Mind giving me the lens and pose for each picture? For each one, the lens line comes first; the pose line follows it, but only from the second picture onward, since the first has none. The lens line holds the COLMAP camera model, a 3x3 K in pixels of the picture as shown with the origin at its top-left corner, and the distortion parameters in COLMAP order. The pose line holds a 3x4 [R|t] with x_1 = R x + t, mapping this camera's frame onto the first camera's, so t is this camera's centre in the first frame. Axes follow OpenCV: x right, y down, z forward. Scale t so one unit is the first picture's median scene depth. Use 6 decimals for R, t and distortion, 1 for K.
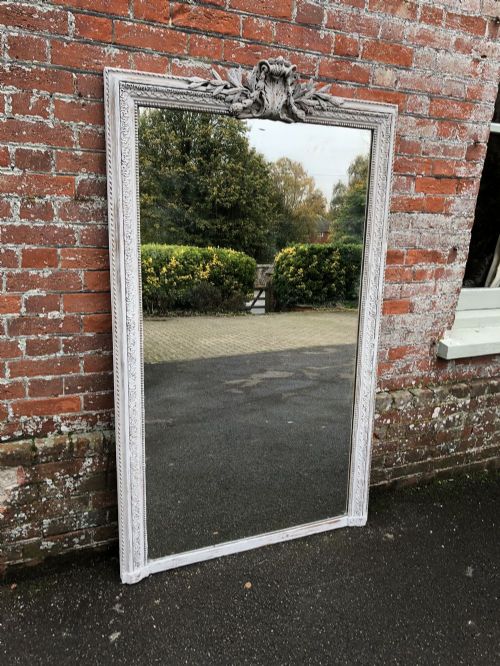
lens RADIAL K [[448.7, 0, 220.3], [0, 448.7, 304.5], [0, 0, 1]] dist [0.002293, -0.002233]
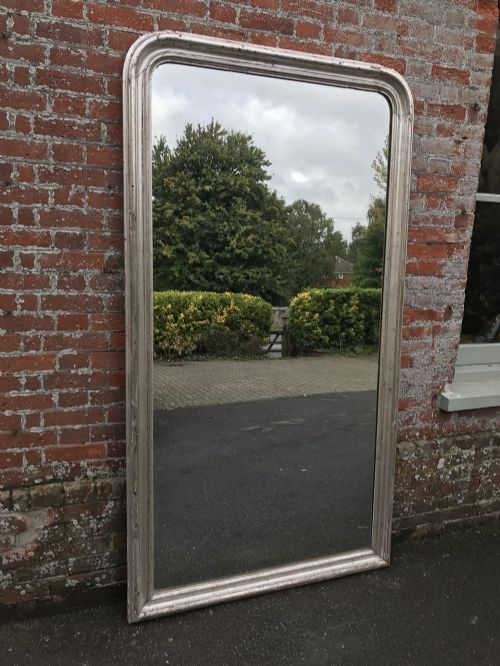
lens RADIAL K [[448.7, 0, 211.0], [0, 448.7, 309.4], [0, 0, 1]] dist [0.002293, -0.002233]
pose [[0.998107, -0.004623, -0.061332, 0.018079], [-0.000488, 0.996544, -0.083069, -0.027667], [0.061504, 0.082941, 0.994655, -0.093671]]
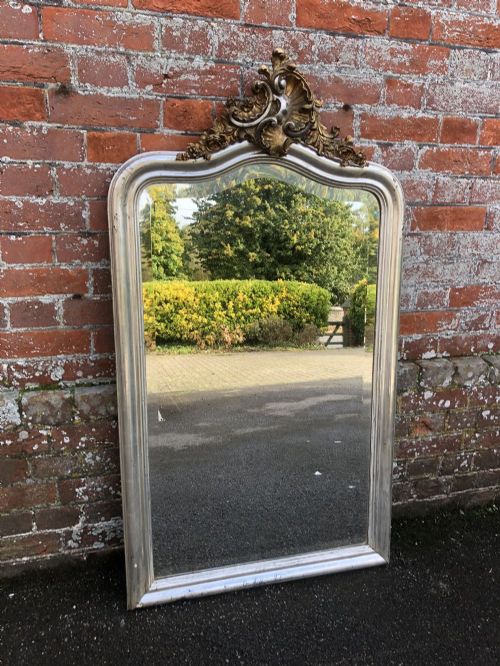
lens RADIAL K [[448.7, 0, 249.0], [0, 448.7, 371.4], [0, 0, 1]] dist [0.002293, -0.002233]
pose [[0.992392, -0.004425, -0.123041, 0.171901], [0.009038, 0.999276, 0.036958, 0.187942], [0.122788, -0.037789, 0.991713, 0.330076]]
